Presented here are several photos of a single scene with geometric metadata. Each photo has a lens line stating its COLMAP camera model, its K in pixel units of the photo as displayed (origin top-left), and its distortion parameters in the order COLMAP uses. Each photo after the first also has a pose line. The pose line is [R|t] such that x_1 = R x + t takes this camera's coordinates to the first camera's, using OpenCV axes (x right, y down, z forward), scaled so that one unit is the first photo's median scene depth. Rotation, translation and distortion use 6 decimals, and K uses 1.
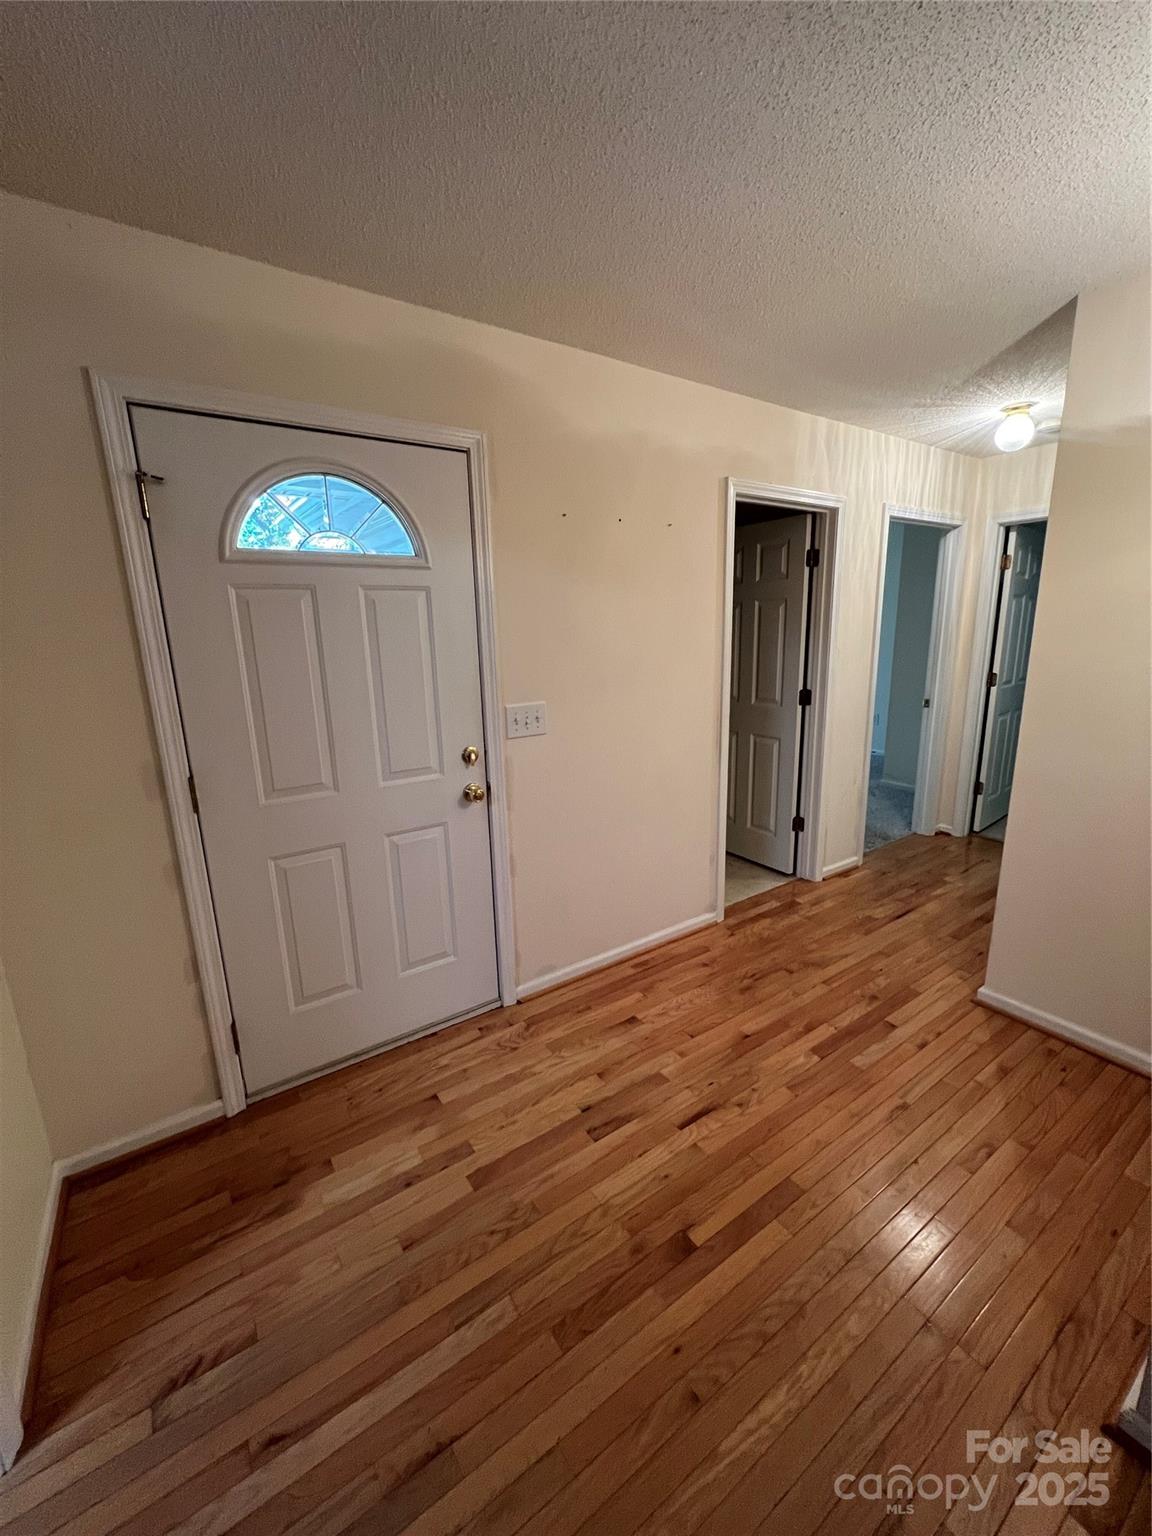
lens RADIAL K [[612.1, 0, 576.0], [0, 612.1, 768.0], [0, 0, 1]] dist [0.001288, 0.000280]
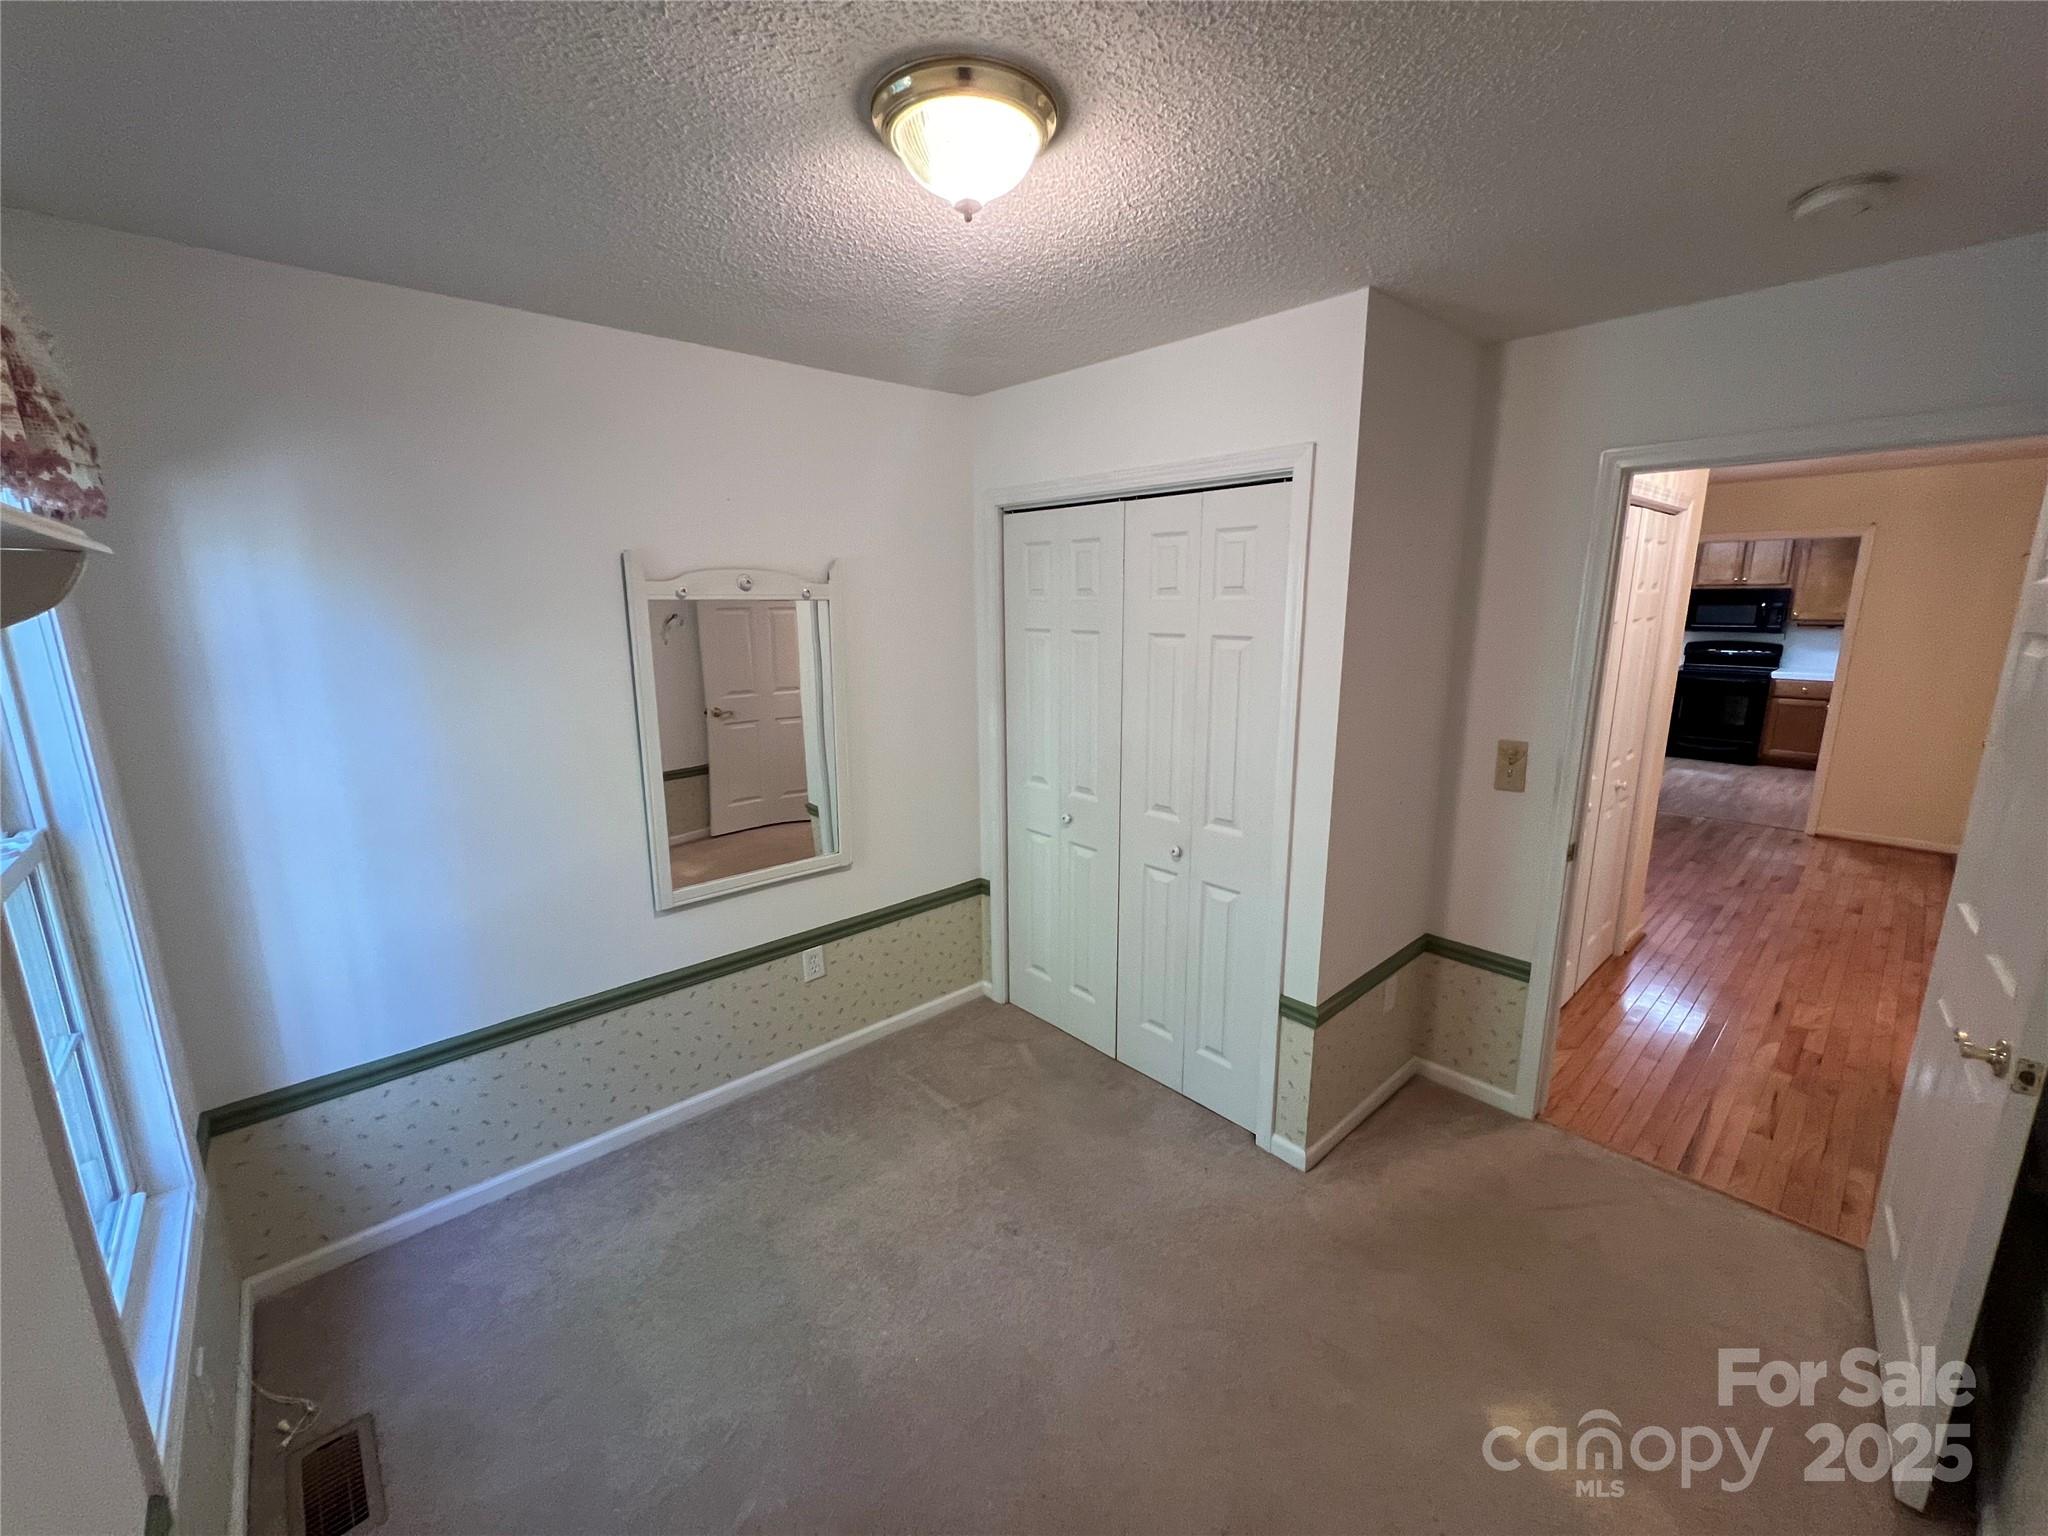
lens RADIAL K [[816.1, 0, 1024.0], [0, 816.1, 768.0], [0, 0, 1]] dist [0.001288, 0.000280]
pose [[-0.990035, 0.058972, -0.127880, 2.516240], [0.000180, 0.908623, 0.417617, -0.759099], [0.140823, 0.413432, -0.899579, 2.618334]]
